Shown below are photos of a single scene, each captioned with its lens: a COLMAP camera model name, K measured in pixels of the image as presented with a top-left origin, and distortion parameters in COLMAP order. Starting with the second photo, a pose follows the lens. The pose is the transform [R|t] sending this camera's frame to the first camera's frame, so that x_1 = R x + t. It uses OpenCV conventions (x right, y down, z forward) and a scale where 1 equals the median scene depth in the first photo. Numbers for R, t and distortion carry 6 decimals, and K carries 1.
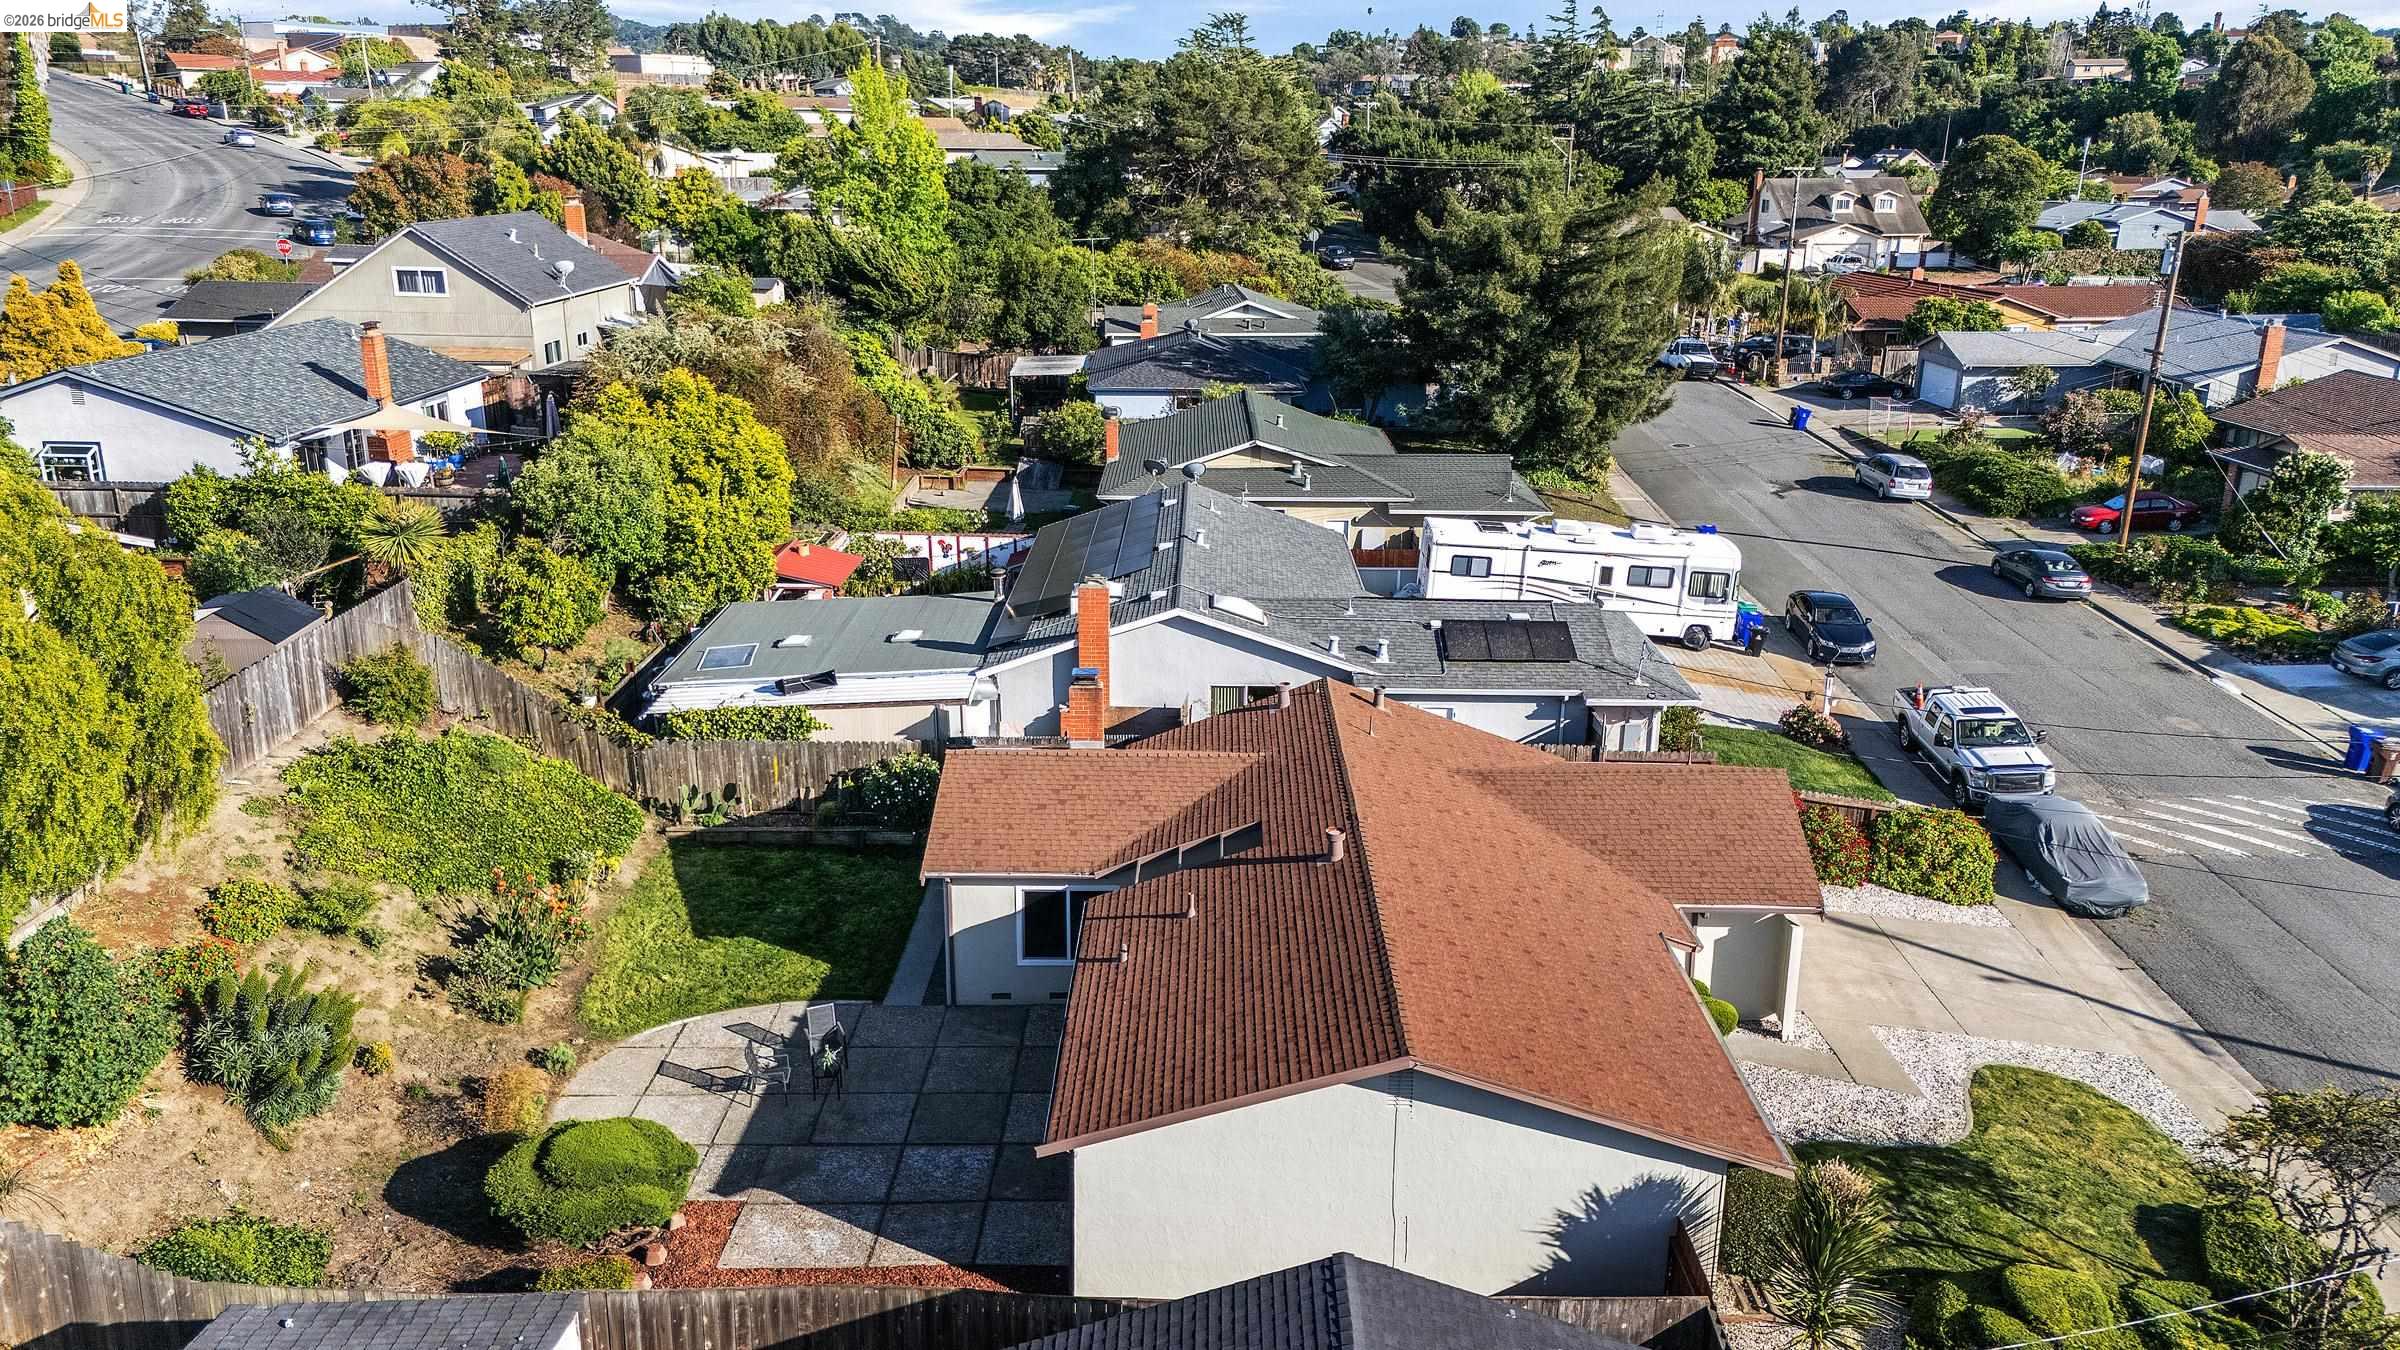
lens RADIAL K [[1767.1, 0, 1207.5], [0, 1767.1, 647.8], [0, 0, 1]] dist [0.118412, -0.062105]
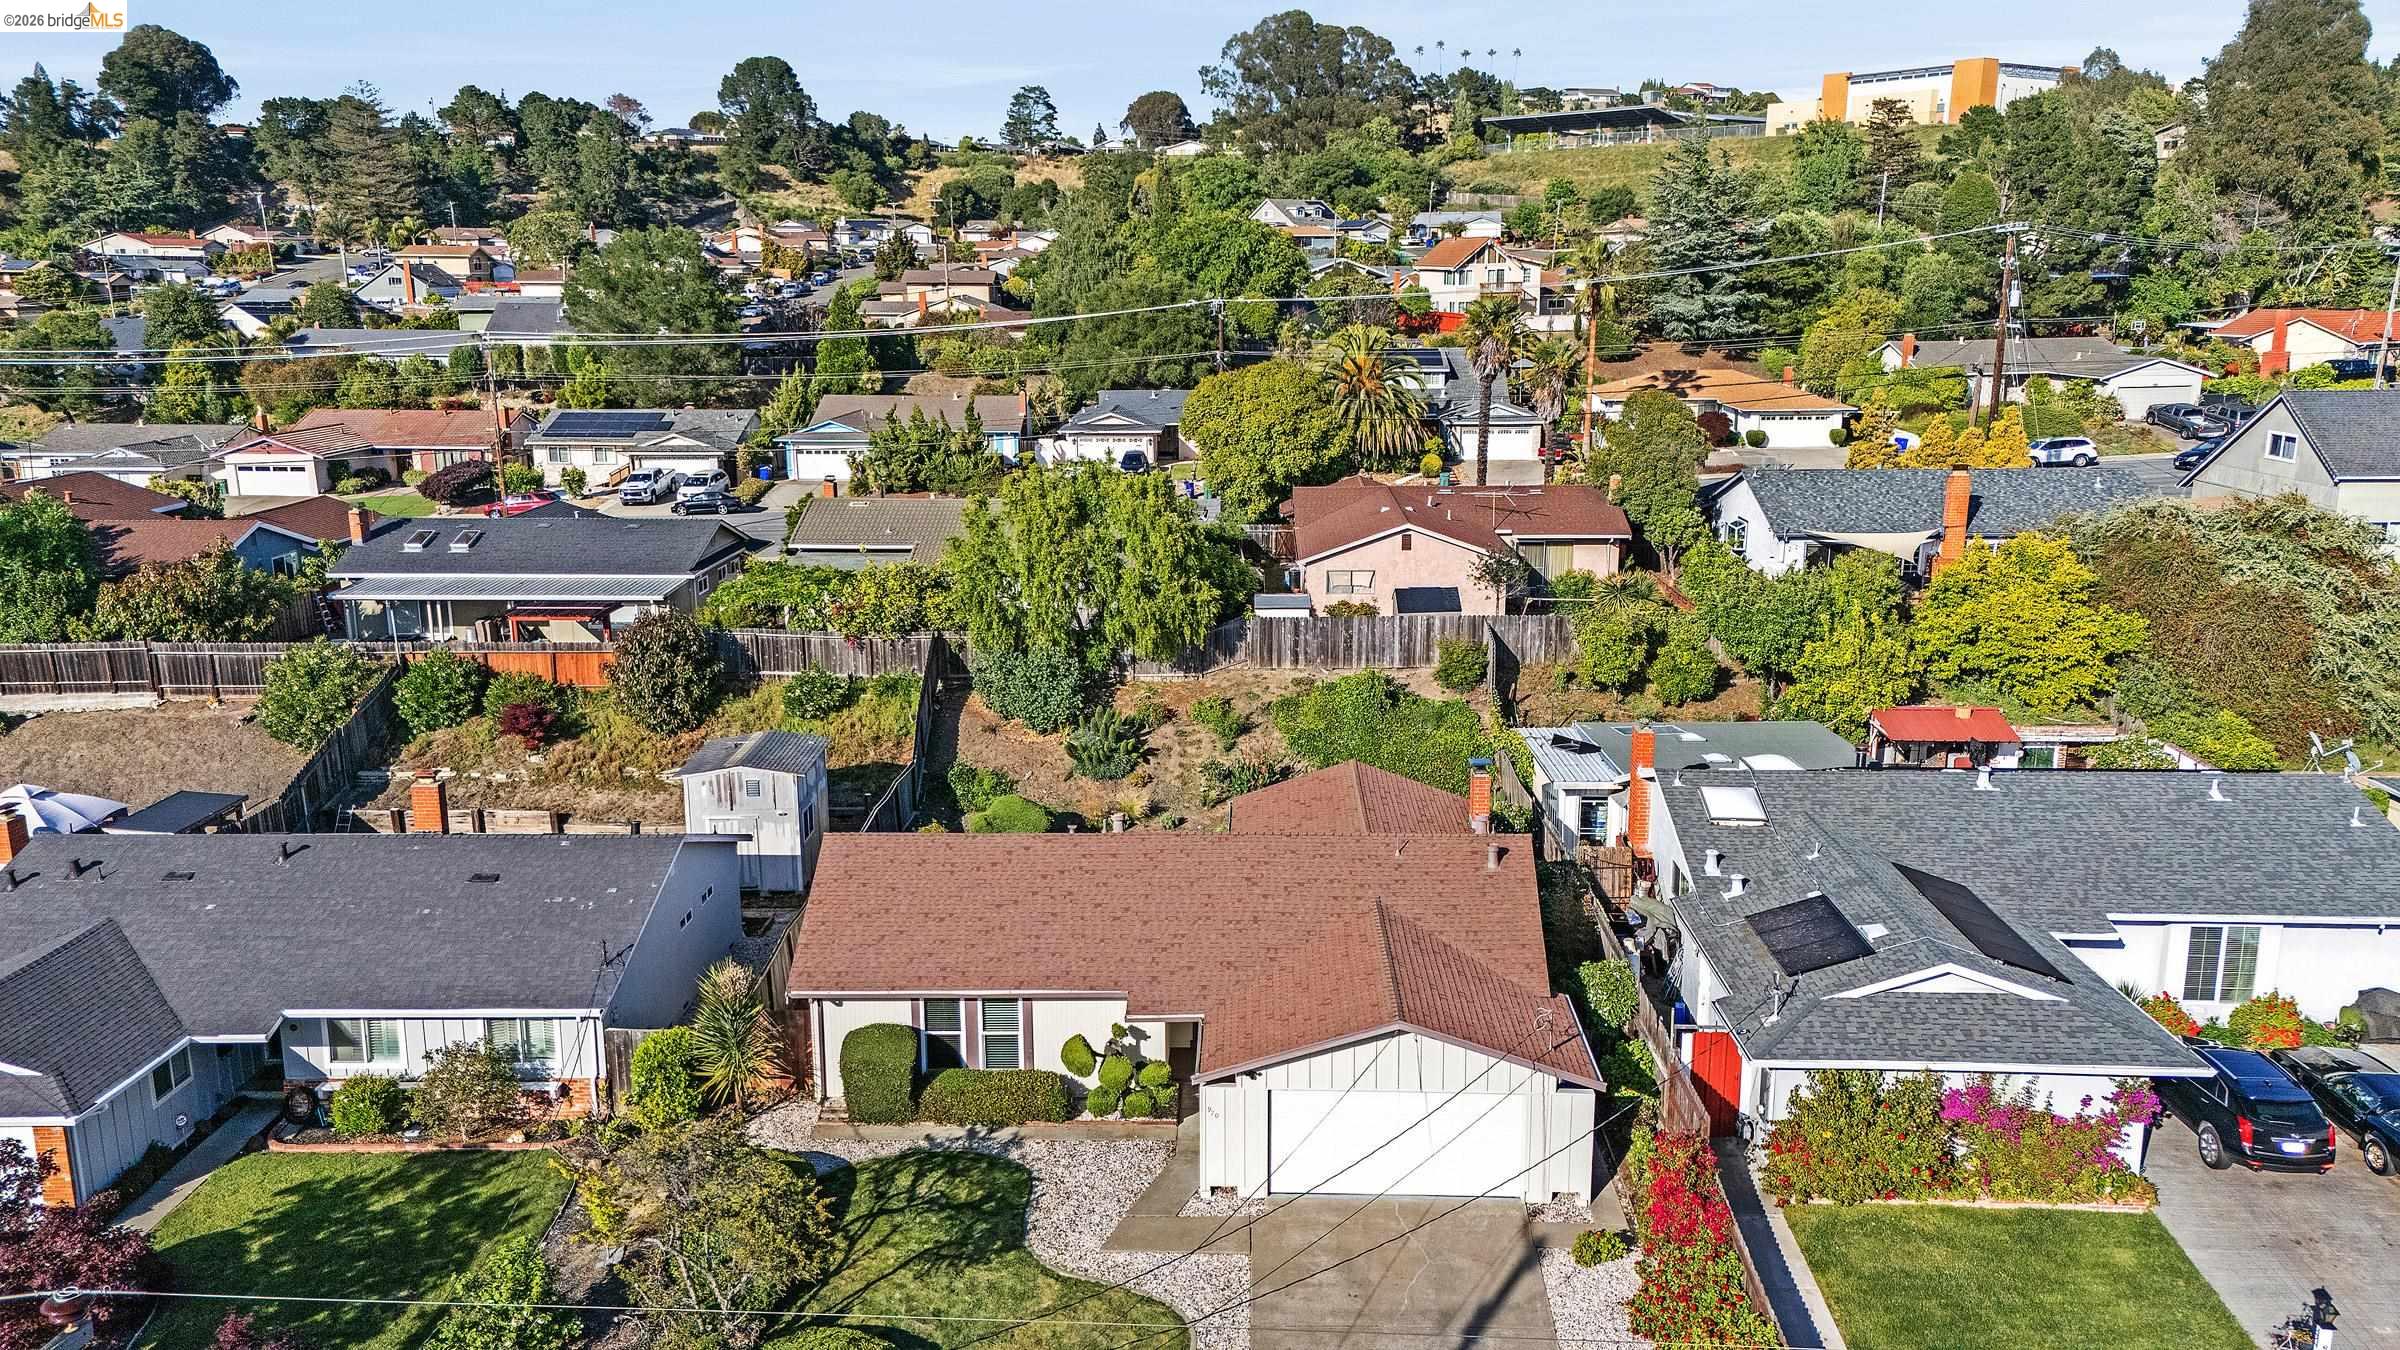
lens RADIAL K [[1755.3, 0, 1204.6], [0, 1755.3, 677.2], [0, 0, 1]] dist [0.117223, -0.073533]
pose [[-0.028085, 0.222749, -0.974471, 0.922834], [-0.274541, 0.935648, 0.221787, -0.215988], [0.961165, 0.273761, 0.034876, 0.642864]]
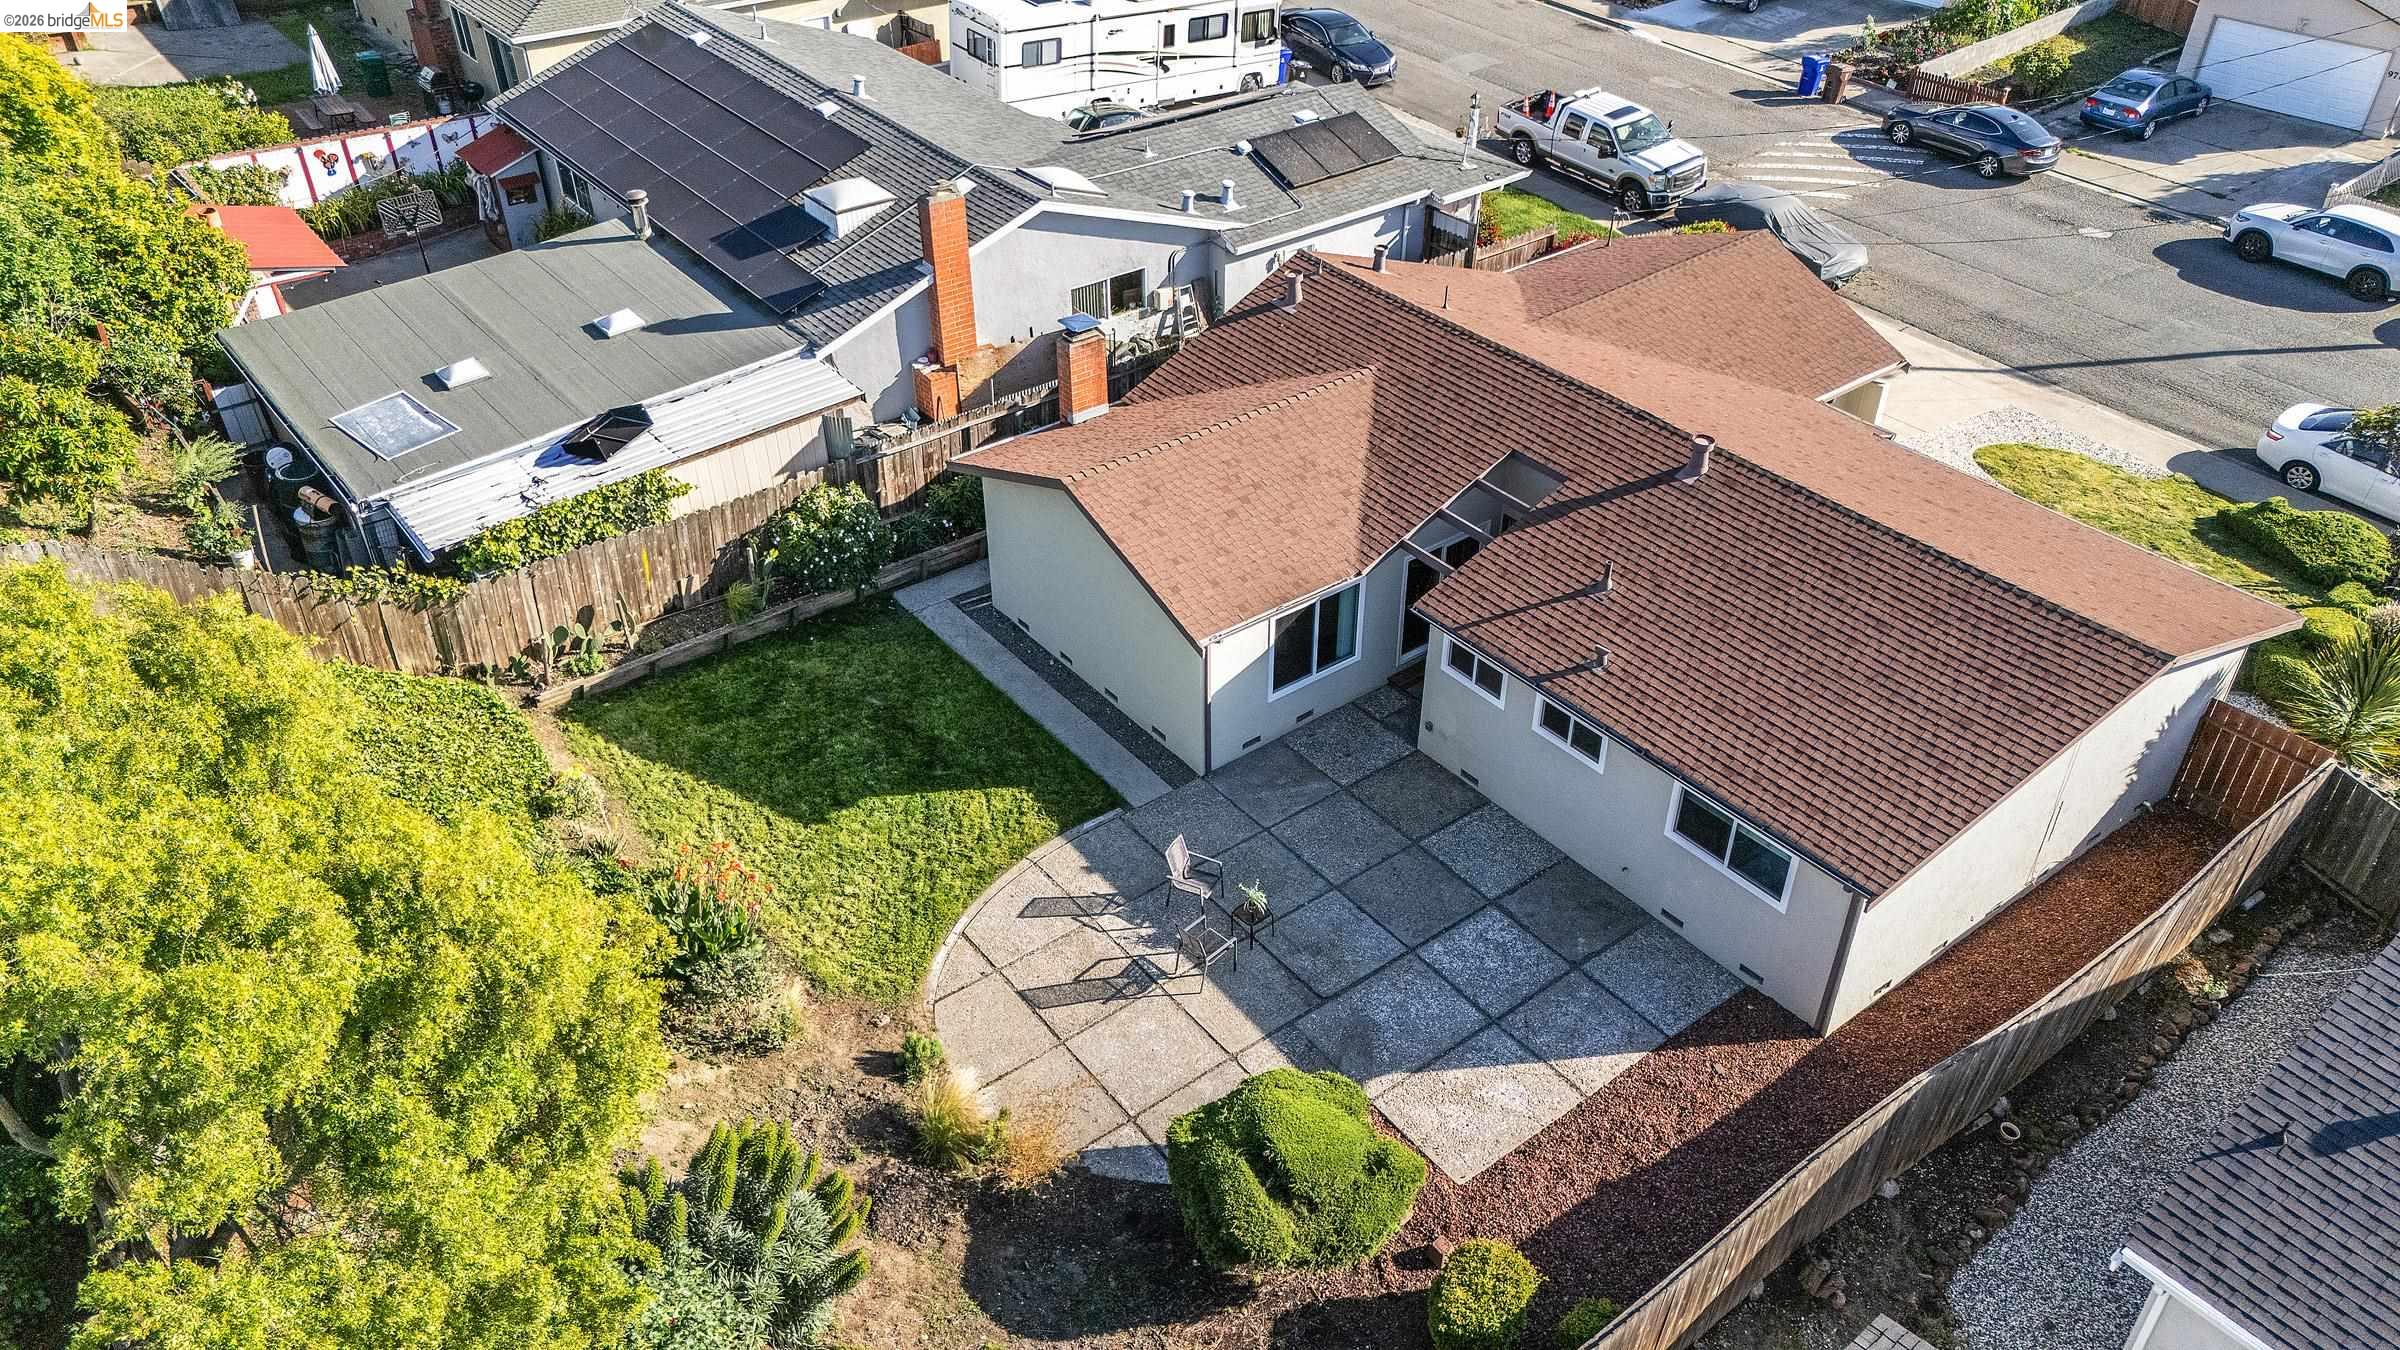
lens RADIAL K [[1755.3, 0, 1204.6], [0, 1755.3, 677.2], [0, 0, 1]] dist [0.117223, -0.073533]
pose [[0.788114, -0.365681, 0.495131, -0.391512], [0.176046, 0.904708, 0.387958, -0.114014], [-0.589817, -0.218589, 0.777389, 0.283802]]
